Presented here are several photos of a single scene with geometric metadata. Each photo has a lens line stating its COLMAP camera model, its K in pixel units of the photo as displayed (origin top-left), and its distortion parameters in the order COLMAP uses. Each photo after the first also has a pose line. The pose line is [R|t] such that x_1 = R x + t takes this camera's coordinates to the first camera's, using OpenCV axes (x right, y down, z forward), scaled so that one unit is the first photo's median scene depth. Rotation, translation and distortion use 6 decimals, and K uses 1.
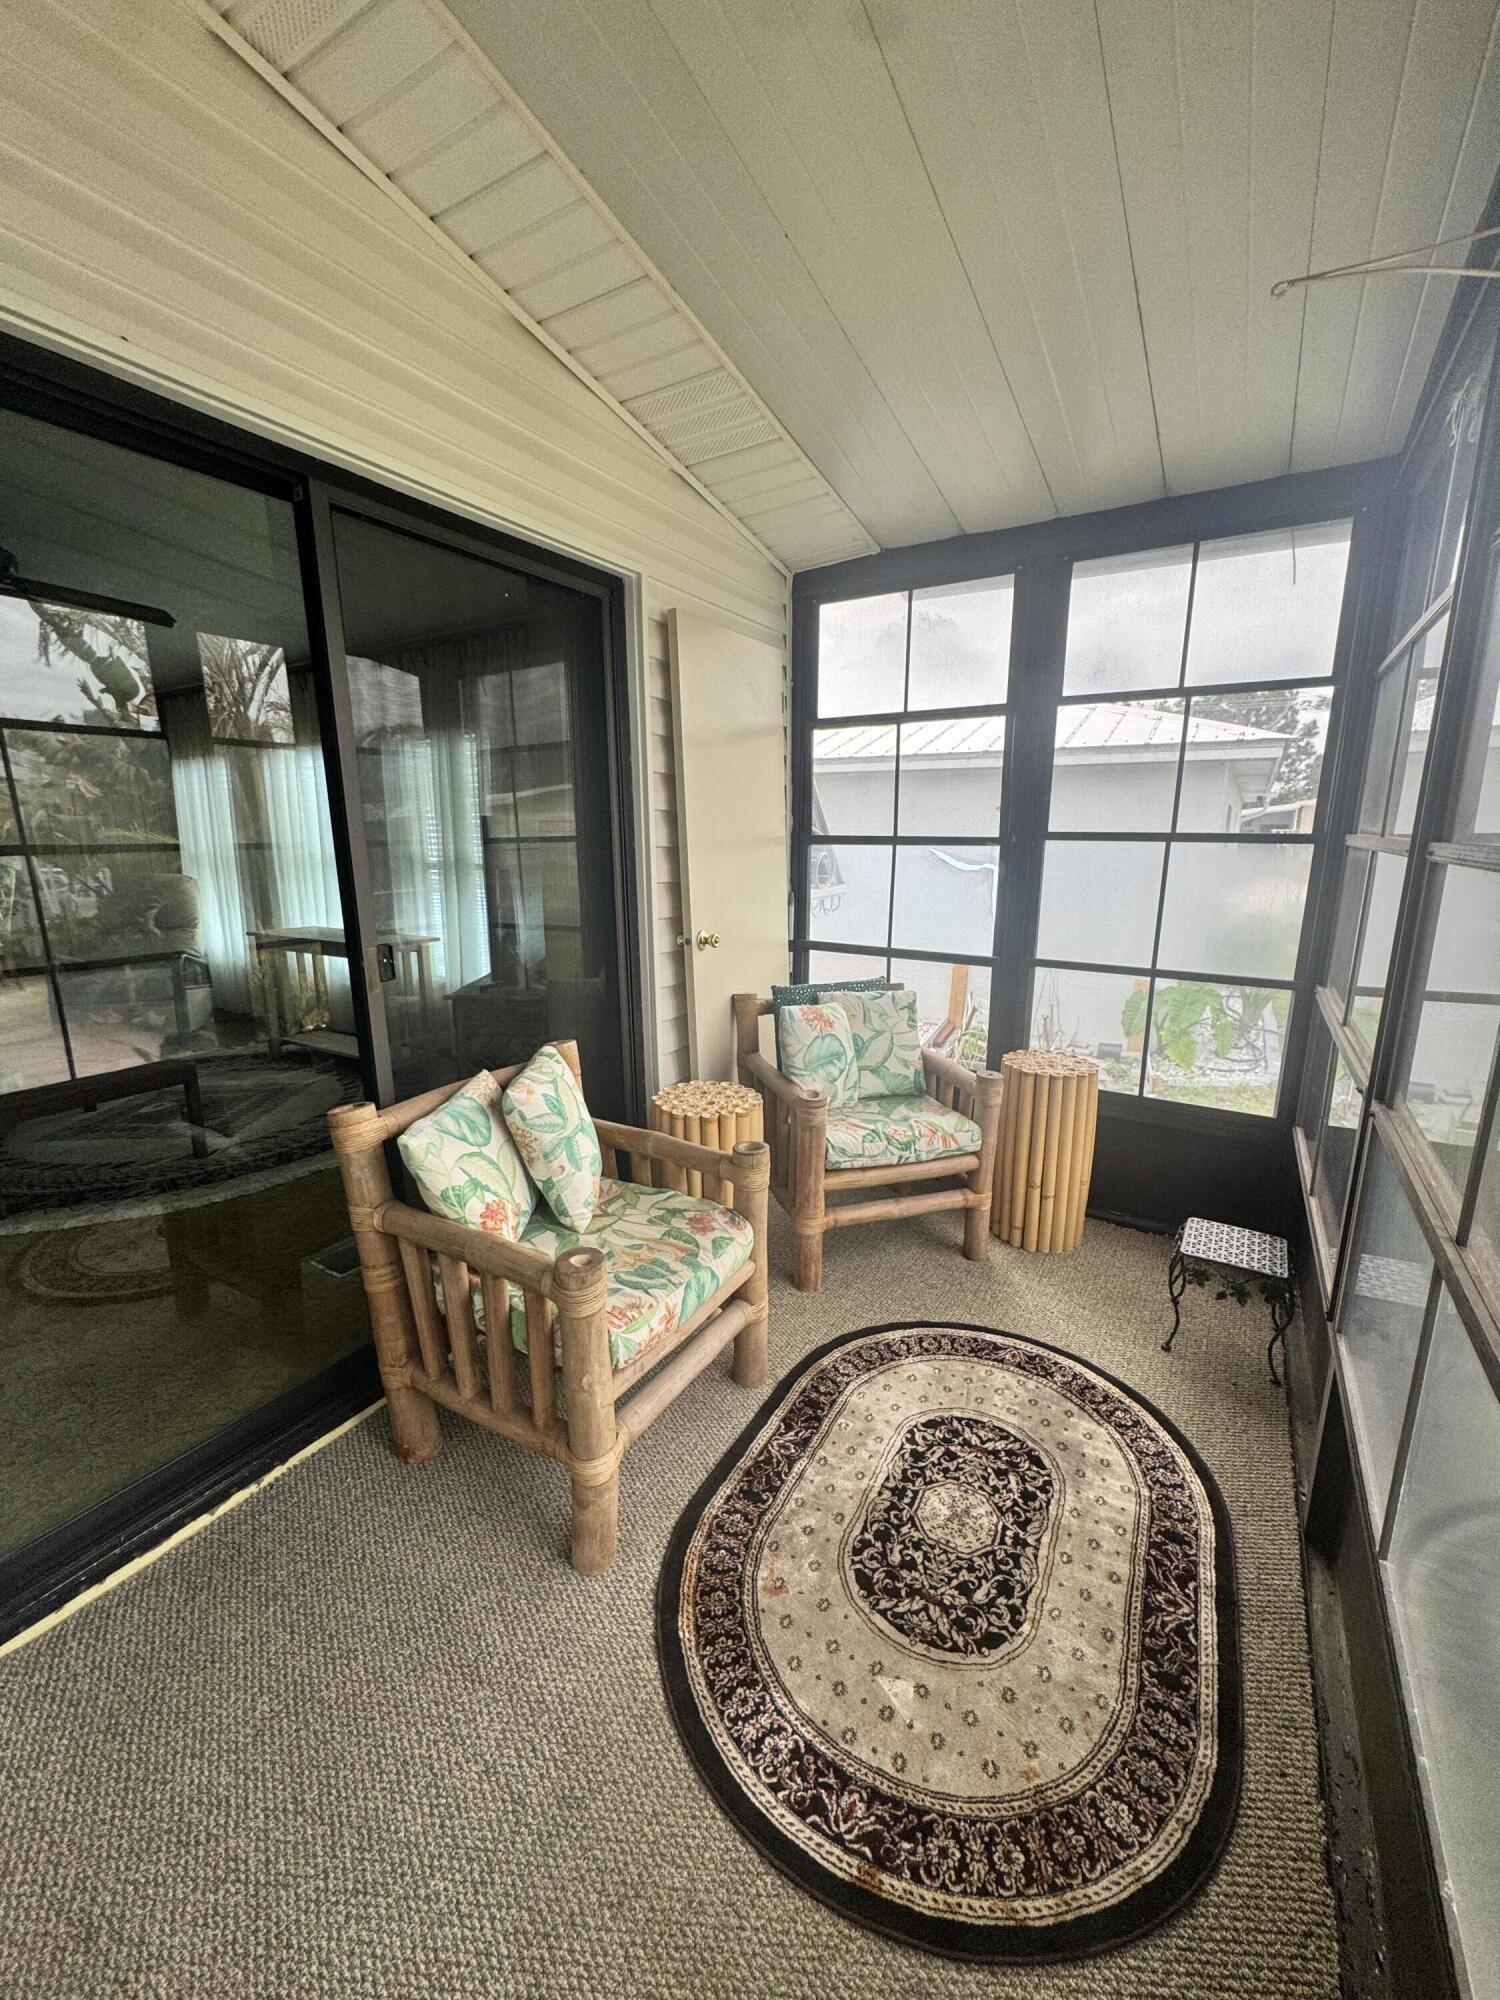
lens RADIAL K [[803.8, 0, 750.0], [0, 803.8, 1000.0], [0, 0, 1]] dist [-0.002217, -0.000179]
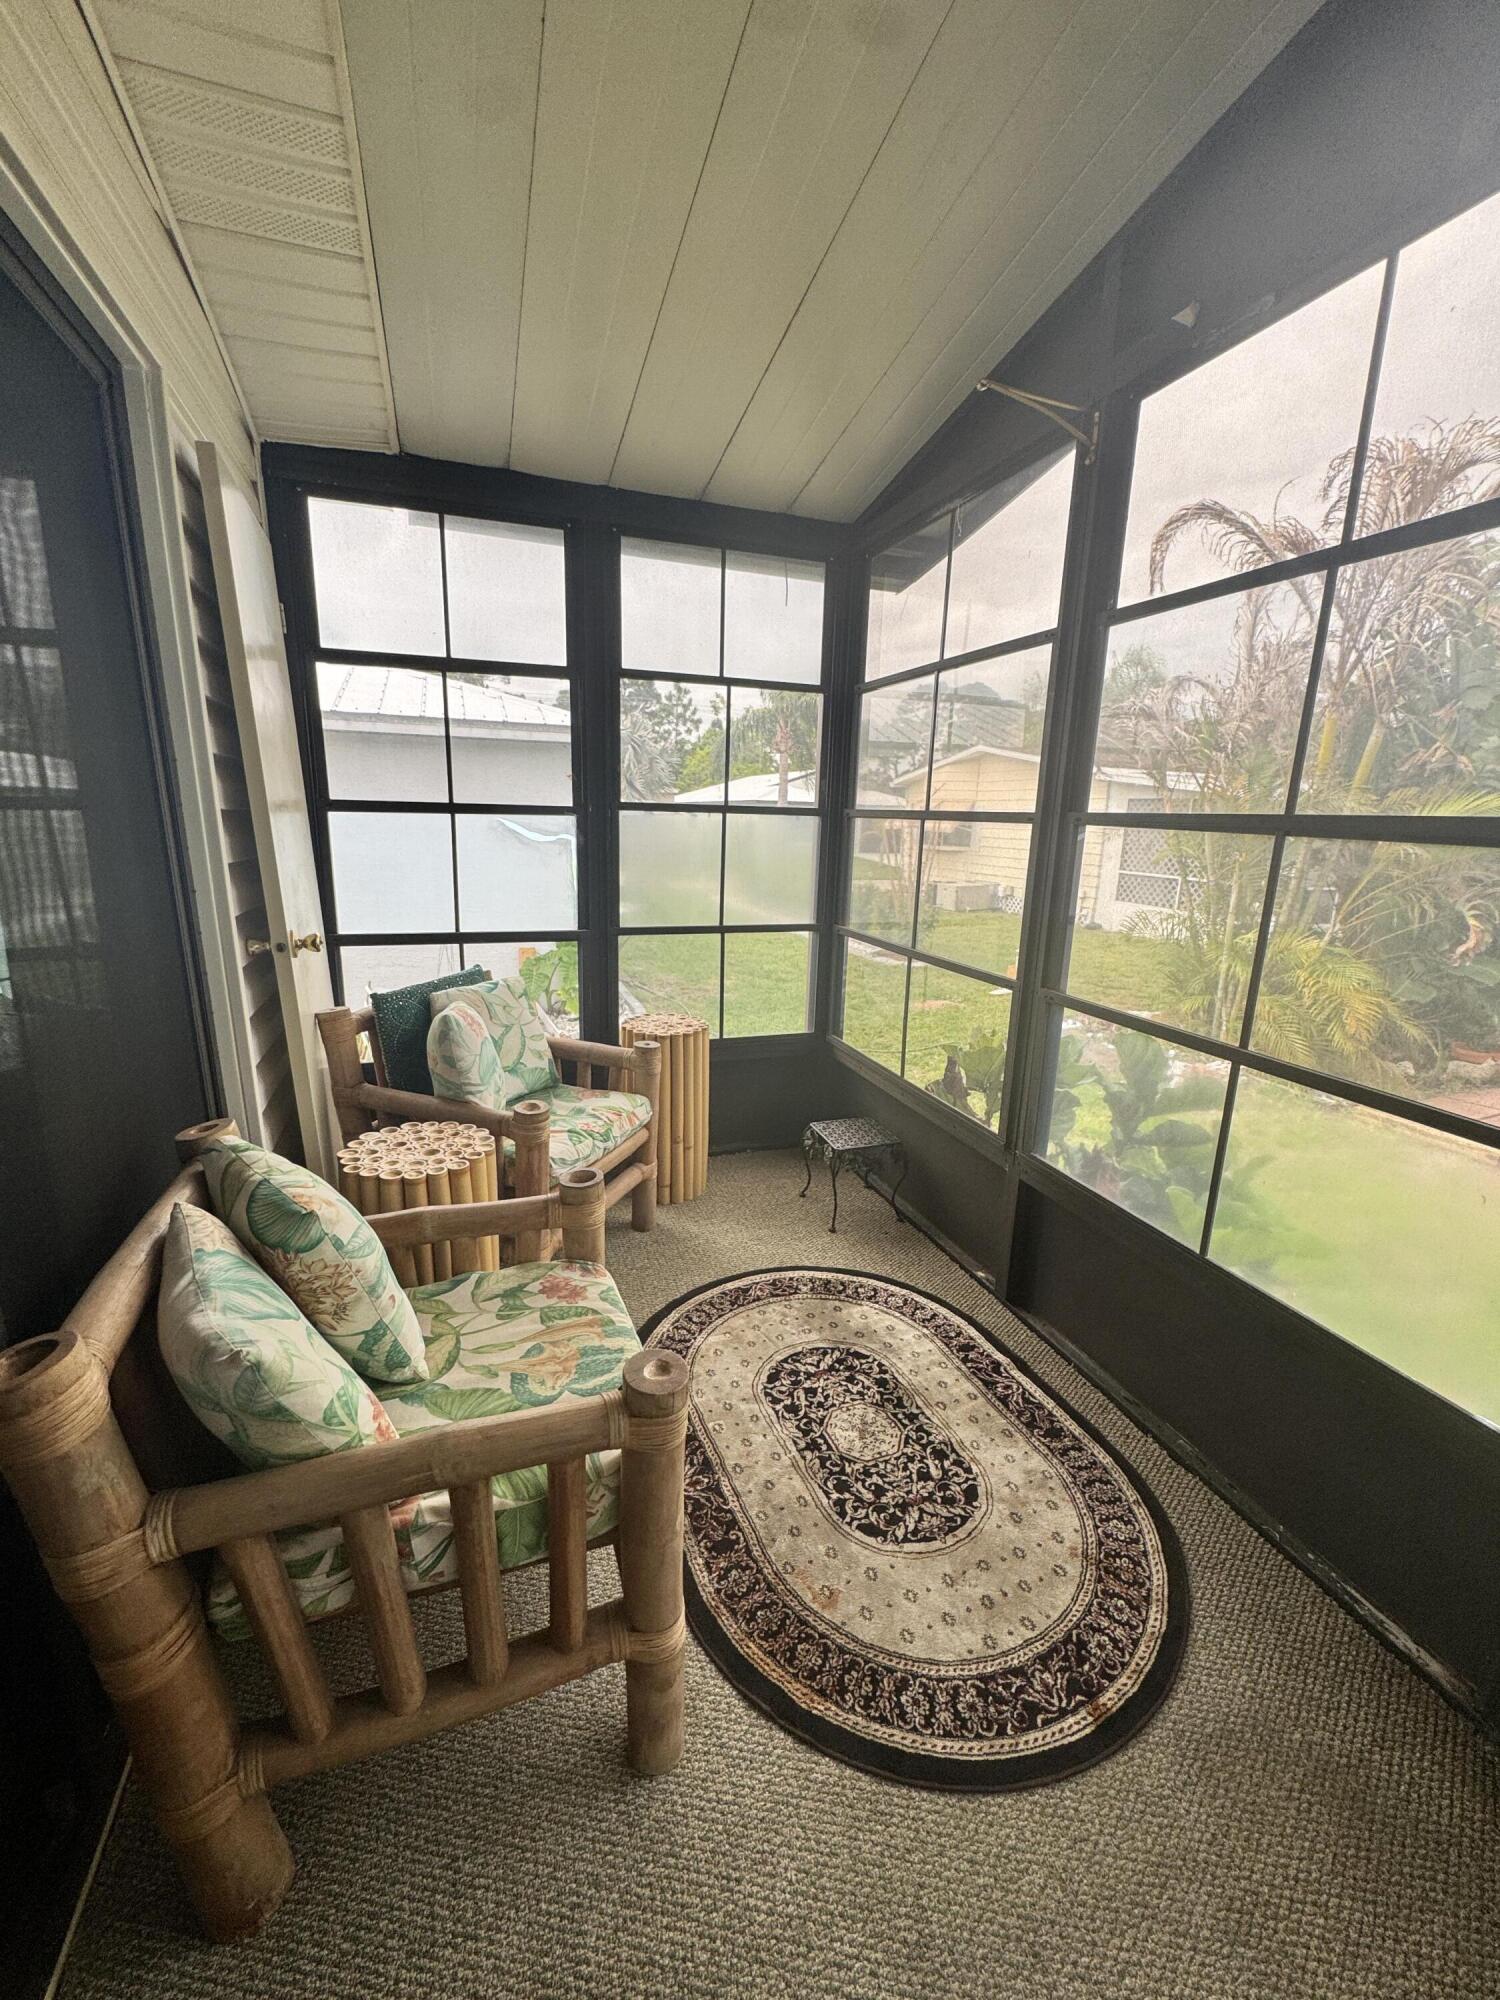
lens RADIAL K [[803.8, 0, 750.0], [0, 803.8, 1000.0], [0, 0, 1]] dist [-0.002217, -0.000179]
pose [[0.627564, -0.161317, 0.761670, -0.619784], [0.140611, 0.985696, 0.092910, -0.060705], [-0.765763, 0.048792, 0.641270, 0.421934]]
